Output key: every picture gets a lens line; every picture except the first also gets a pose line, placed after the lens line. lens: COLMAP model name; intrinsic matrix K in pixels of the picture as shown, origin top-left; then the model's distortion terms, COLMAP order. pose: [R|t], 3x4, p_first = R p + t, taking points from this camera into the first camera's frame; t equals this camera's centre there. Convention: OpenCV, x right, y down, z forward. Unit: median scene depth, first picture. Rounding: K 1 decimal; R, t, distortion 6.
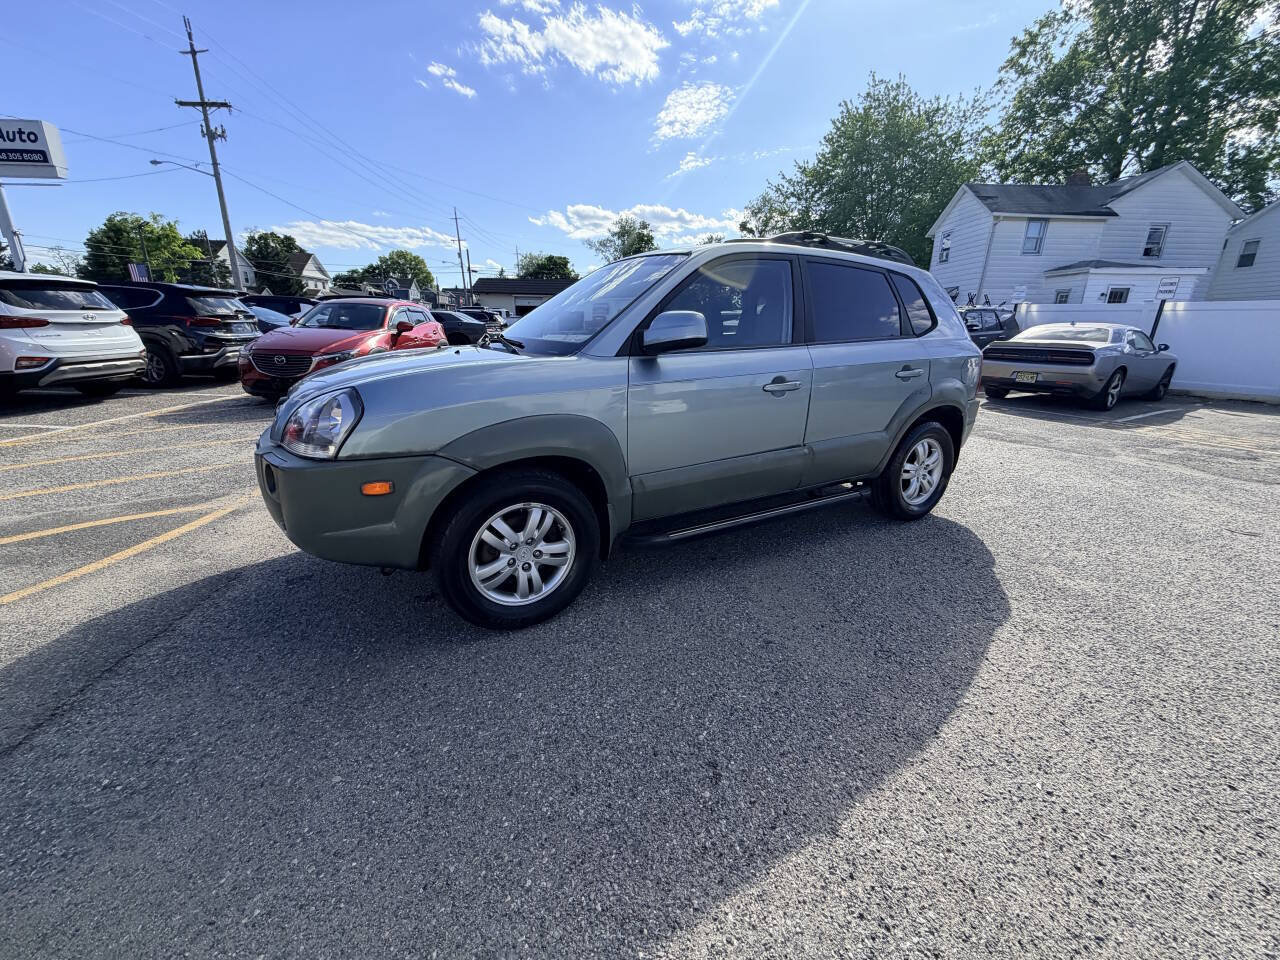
lens RADIAL K [[509.8, 0, 638.3], [0, 509.8, 479.2], [0, 0, 1]] dist [0.000874, -0.000047]
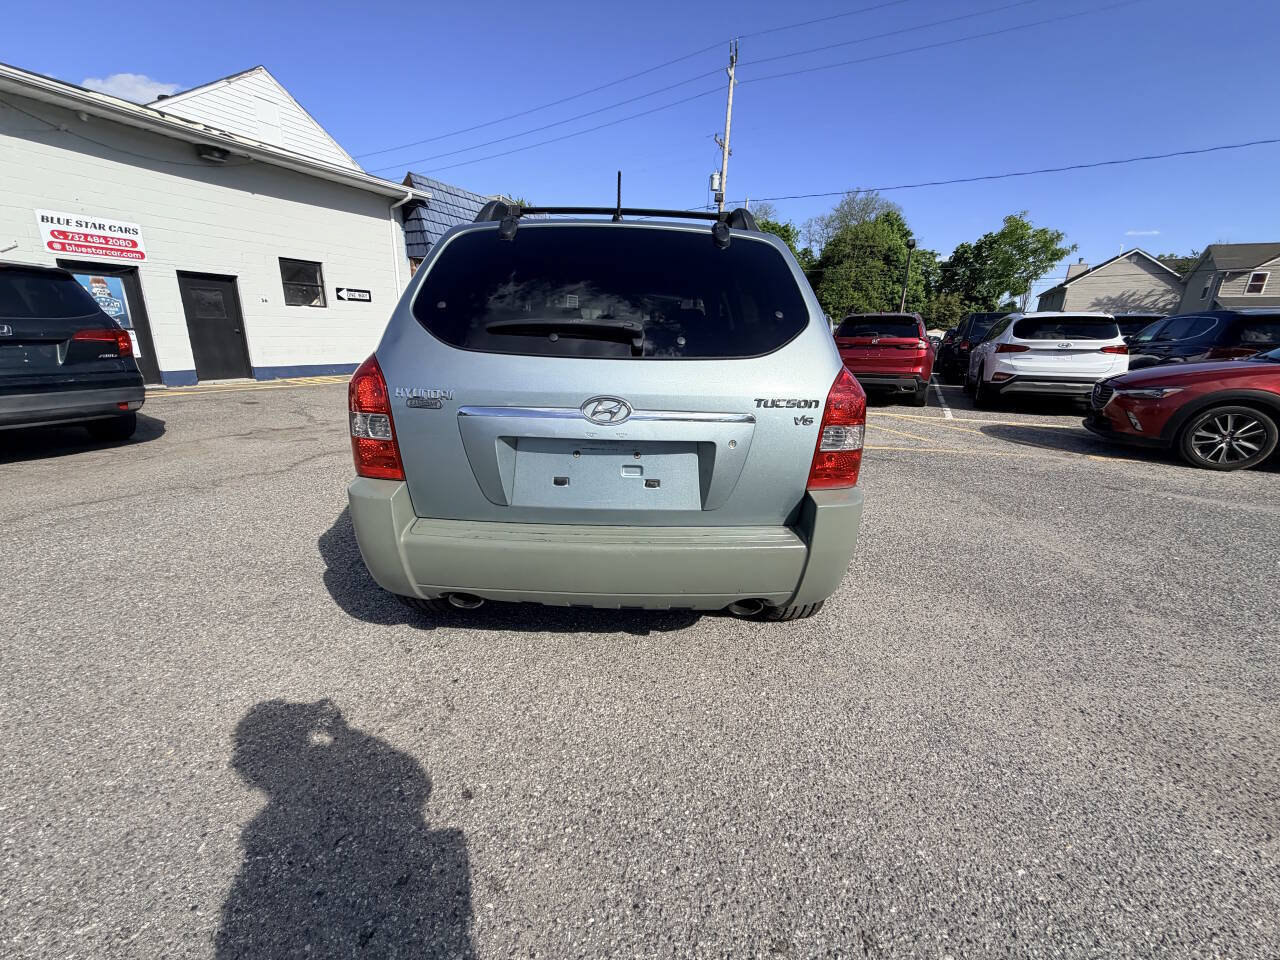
lens RADIAL K [[507.6, 0, 636.9], [0, 507.6, 480.2], [0, 0, 1]] dist [-0.001059, 0.000120]
pose [[-0.488763, 0.215111, -0.845481, 0.139675], [-0.280225, 0.879061, 0.385650, -0.060668], [0.826187, 0.425417, -0.369373, 0.208510]]
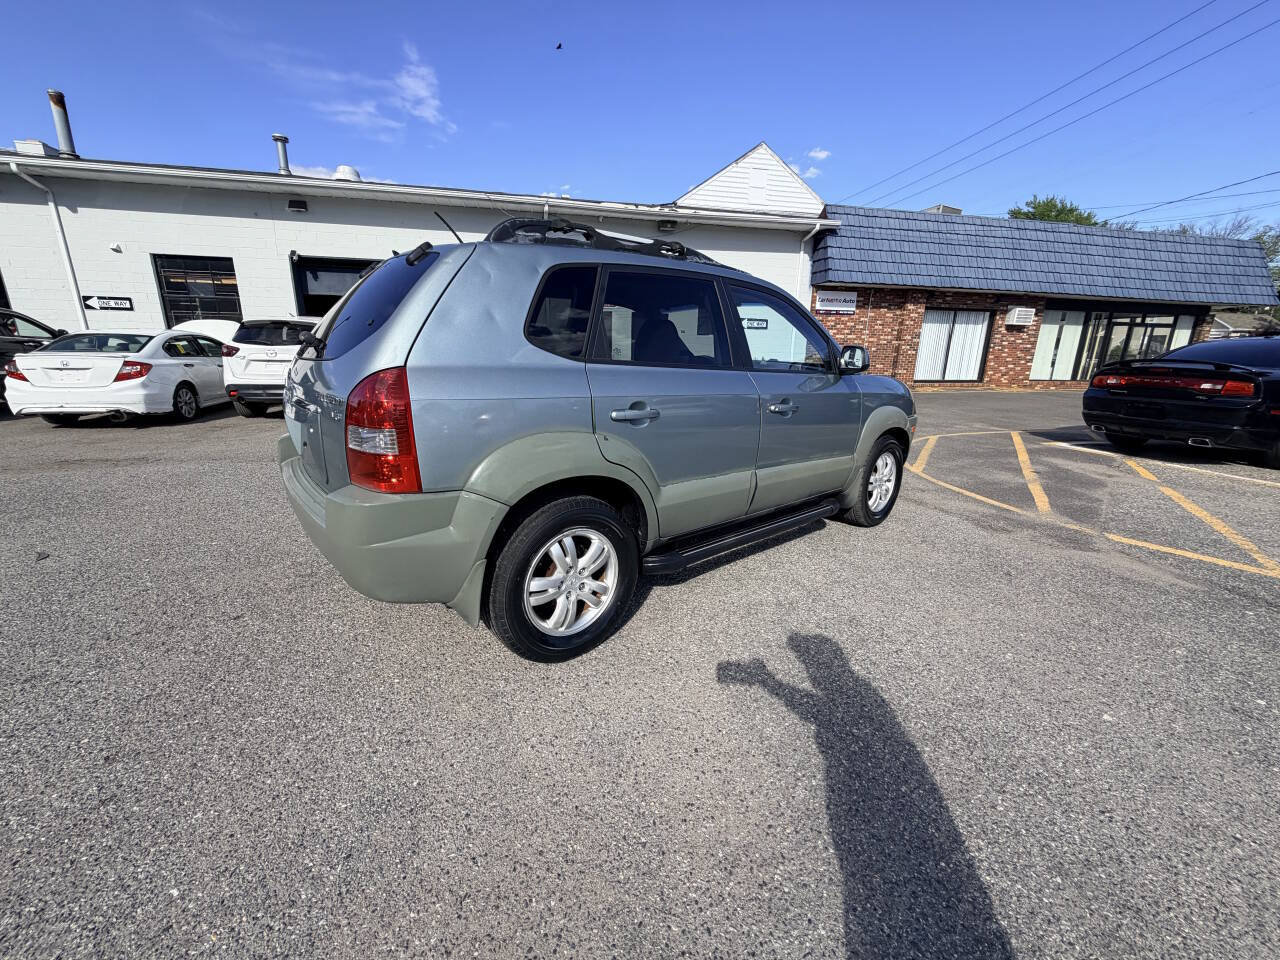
lens RADIAL K [[506.1, 0, 634.9], [0, 506.1, 482.3], [0, 0, 1]] dist [-0.001979, 0.000006]
pose [[-0.983021, 0.013361, -0.183008, 0.046916], [-0.084076, 0.853699, 0.513935, -0.079843], [0.163101, 0.520596, -0.838080, 0.268400]]
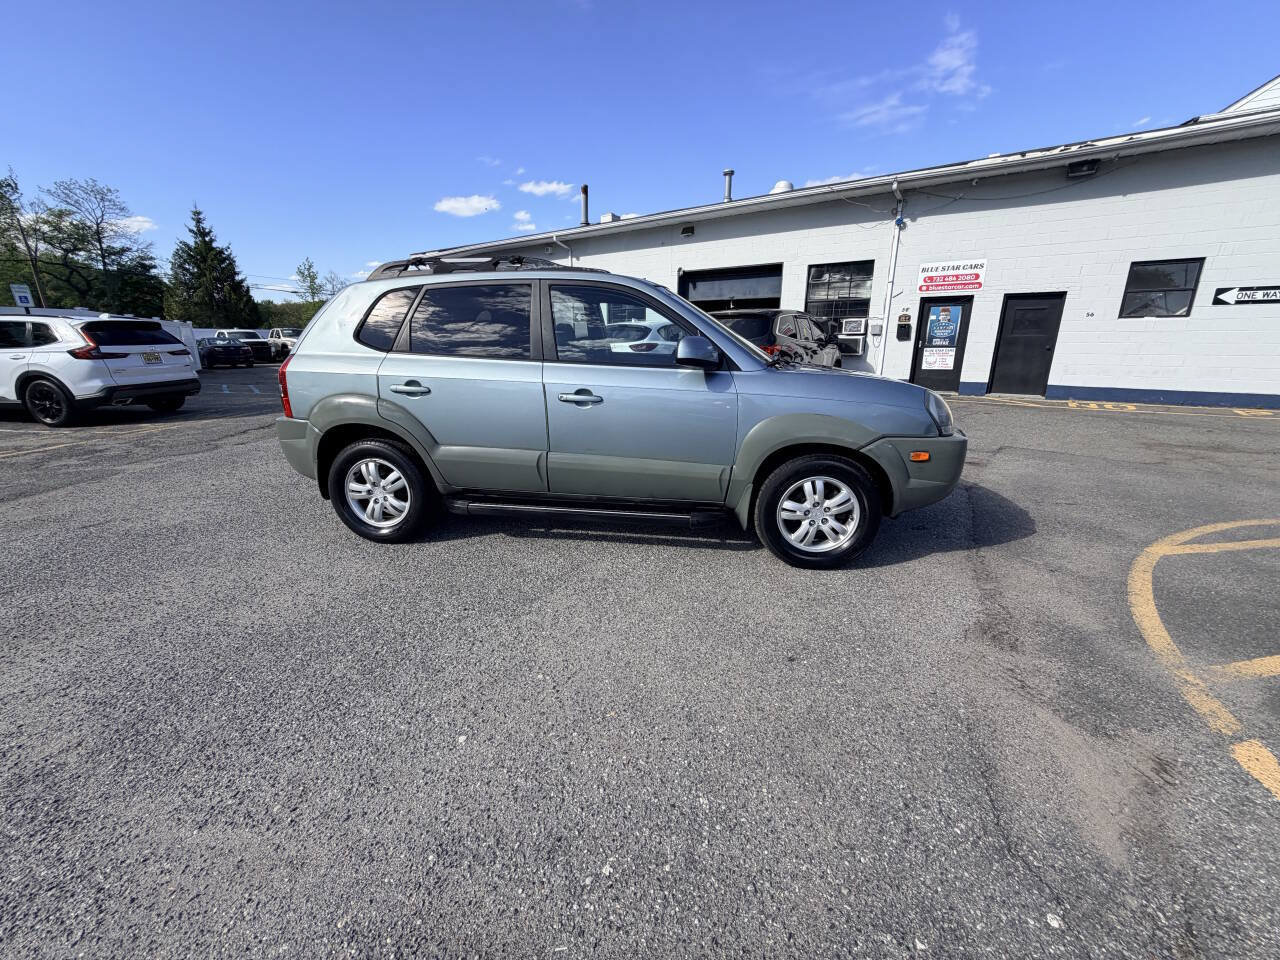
lens RADIAL K [[504.7, 0, 637.5], [0, 504.7, 484.3], [0, 0, 1]] dist [0.001338, -0.000056]
pose [[-0.790950, -0.185792, 0.582992, -0.090715], [0.161674, 0.855468, 0.491972, -0.077821], [-0.590135, 0.483379, -0.646595, 0.248969]]
